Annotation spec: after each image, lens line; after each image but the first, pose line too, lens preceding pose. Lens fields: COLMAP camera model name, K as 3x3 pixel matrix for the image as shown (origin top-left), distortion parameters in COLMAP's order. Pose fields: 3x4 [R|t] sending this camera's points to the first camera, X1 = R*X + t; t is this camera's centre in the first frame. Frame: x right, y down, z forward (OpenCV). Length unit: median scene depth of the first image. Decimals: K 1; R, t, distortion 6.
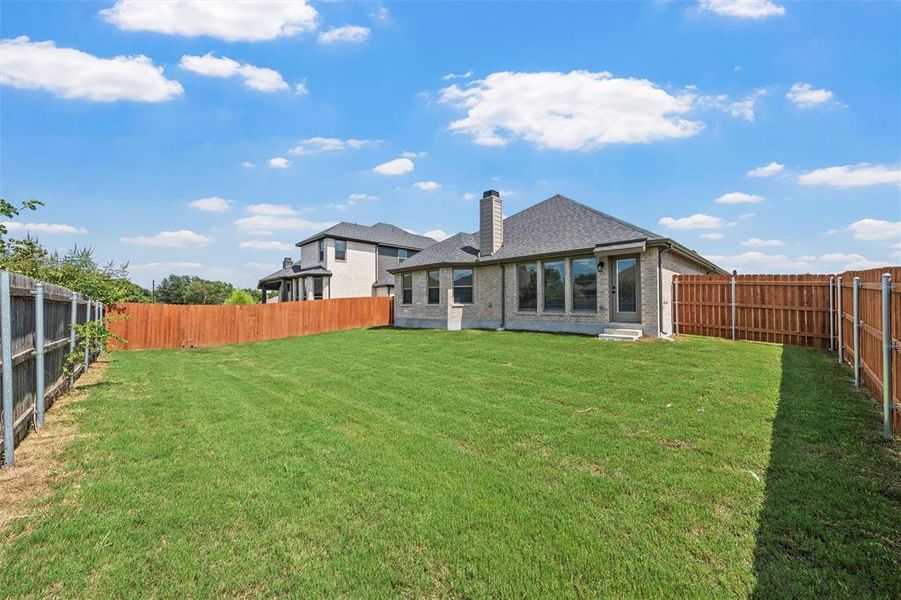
lens RADIAL K [[578.8, 0, 448.1], [0, 578.8, 300.8], [0, 0, 1]] dist [0.001395, 0.000593]
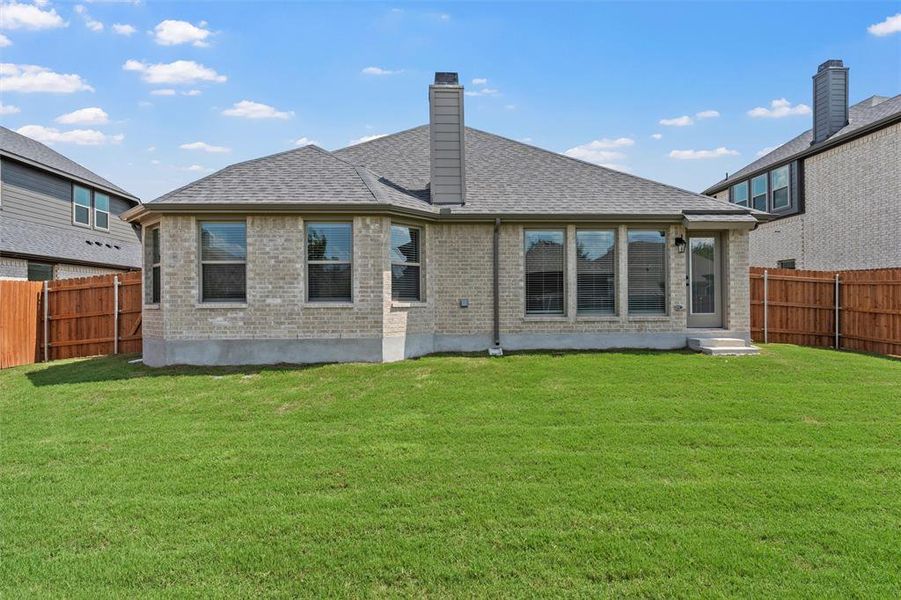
lens RADIAL K [[578.8, 0, 448.1], [0, 578.8, 300.8], [0, 0, 1]] dist [0.001395, 0.000593]
pose [[0.473440, -0.002167, 0.880823, -0.385743], [-0.006166, 0.999964, 0.005774, 0.001769], [-0.880804, -0.008165, 0.473410, 0.811751]]
